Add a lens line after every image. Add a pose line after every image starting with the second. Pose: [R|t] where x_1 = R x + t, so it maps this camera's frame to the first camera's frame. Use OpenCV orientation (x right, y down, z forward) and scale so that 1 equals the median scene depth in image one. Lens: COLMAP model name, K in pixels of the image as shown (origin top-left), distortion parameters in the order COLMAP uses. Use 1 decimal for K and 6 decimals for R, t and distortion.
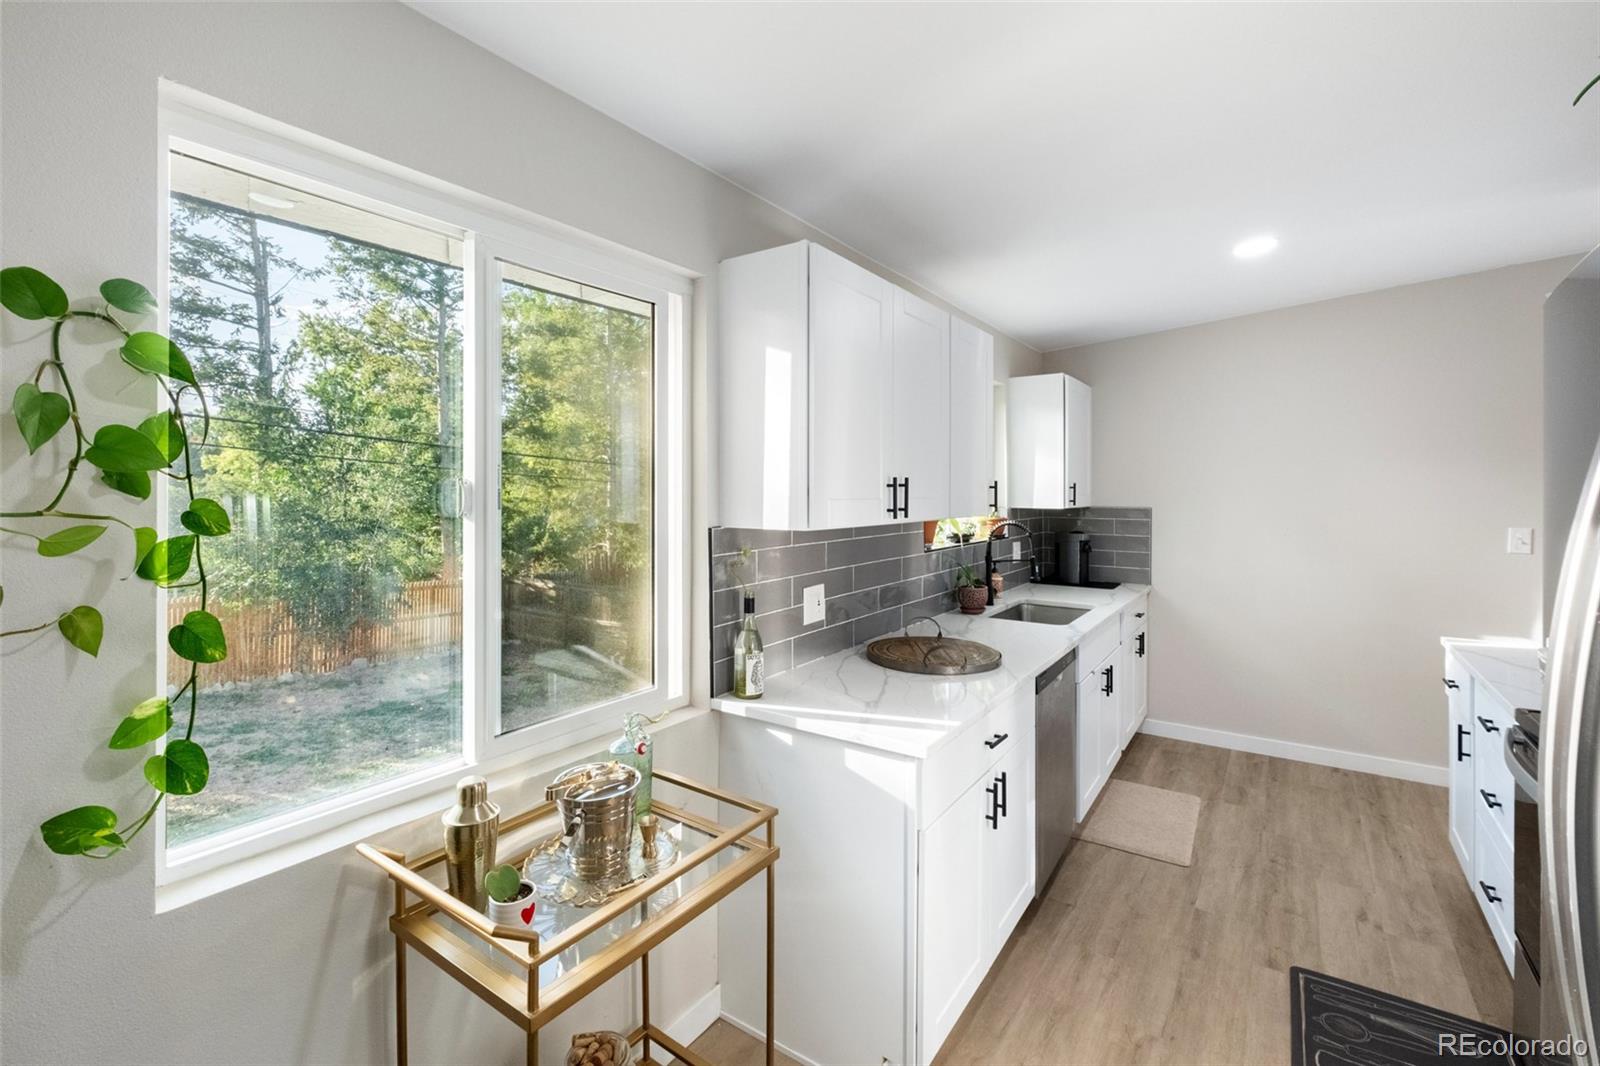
lens RADIAL K [[709.5, 0, 775.0], [0, 709.5, 487.8], [0, 0, 1]] dist [-0.002587, -0.000649]
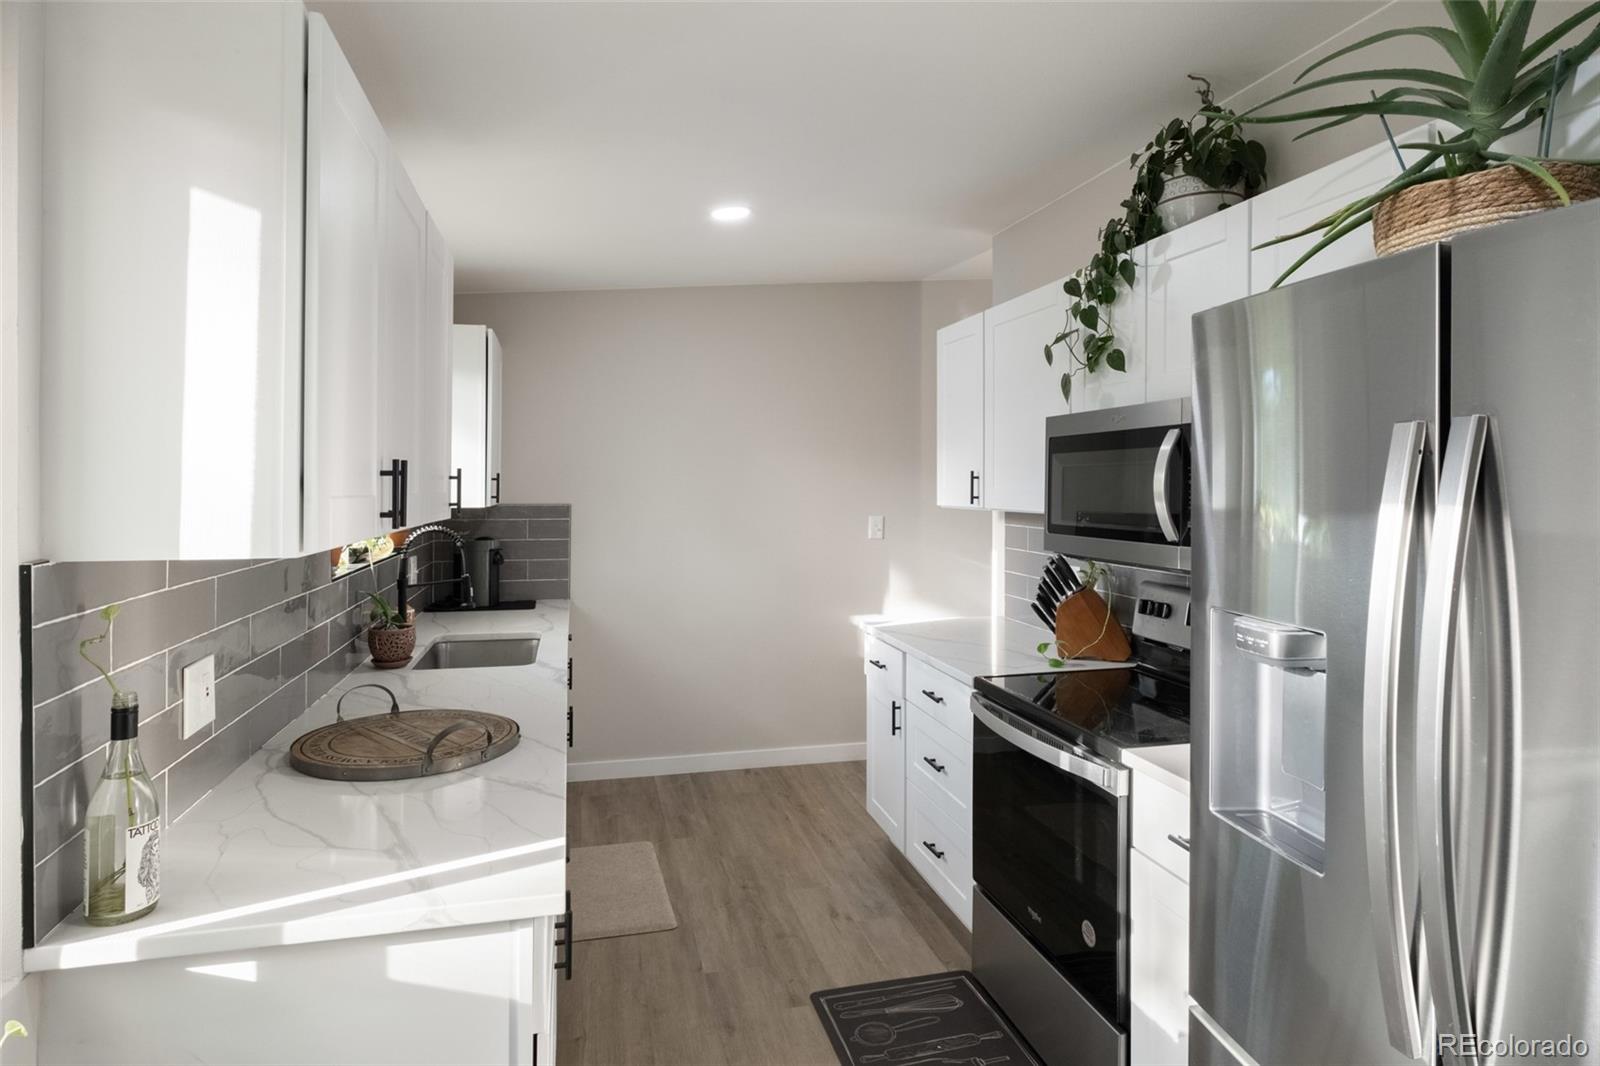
lens RADIAL K [[906.9, 0, 790.5], [0, 906.9, 481.5], [0, 0, 1]] dist [-0.002304, 0.001154]
pose [[0.649133, 0.001497, 0.760674, -0.168361], [-0.001447, 0.999999, -0.000734, 0.003140], [-0.760674, -0.000624, 0.649134, 0.215647]]
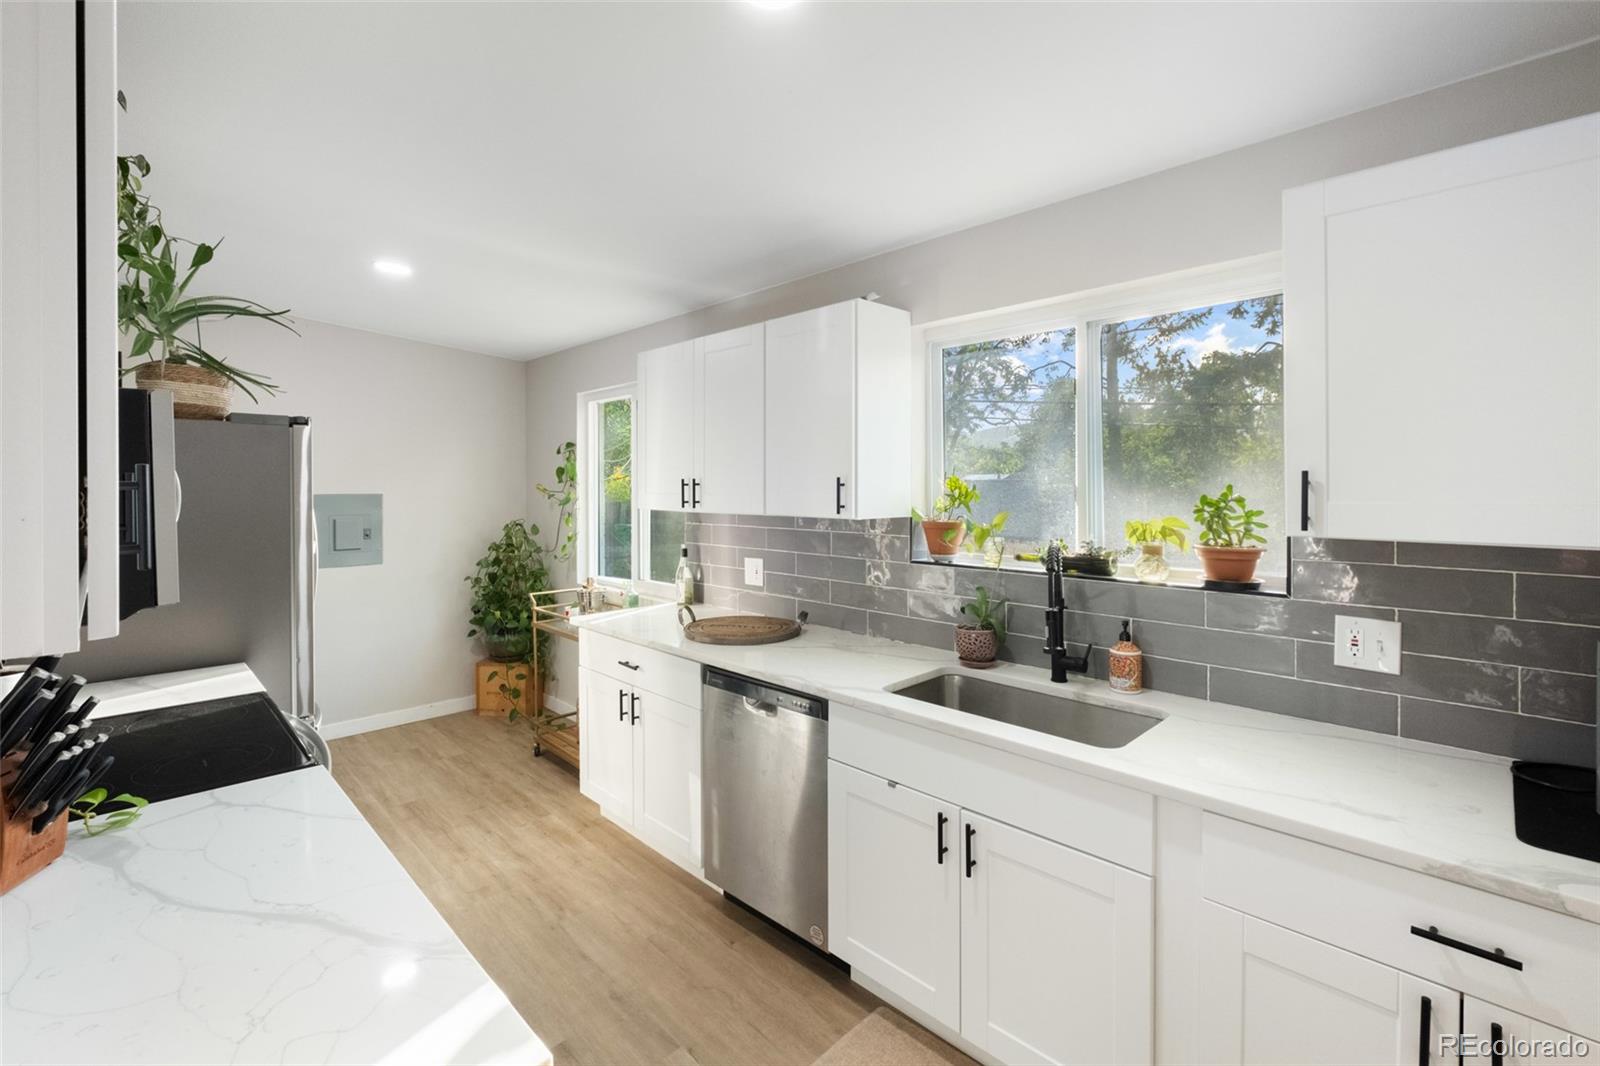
lens RADIAL K [[709.5, 0, 781.9], [0, 709.5, 500.0], [0, 0, 1]] dist [-0.002587, -0.000649]
pose [[-0.185603, 0.024576, -0.982317, 1.299973], [0.012631, 0.999664, 0.022624, 0.000031], [0.982544, -0.008209, -0.185852, 1.252937]]
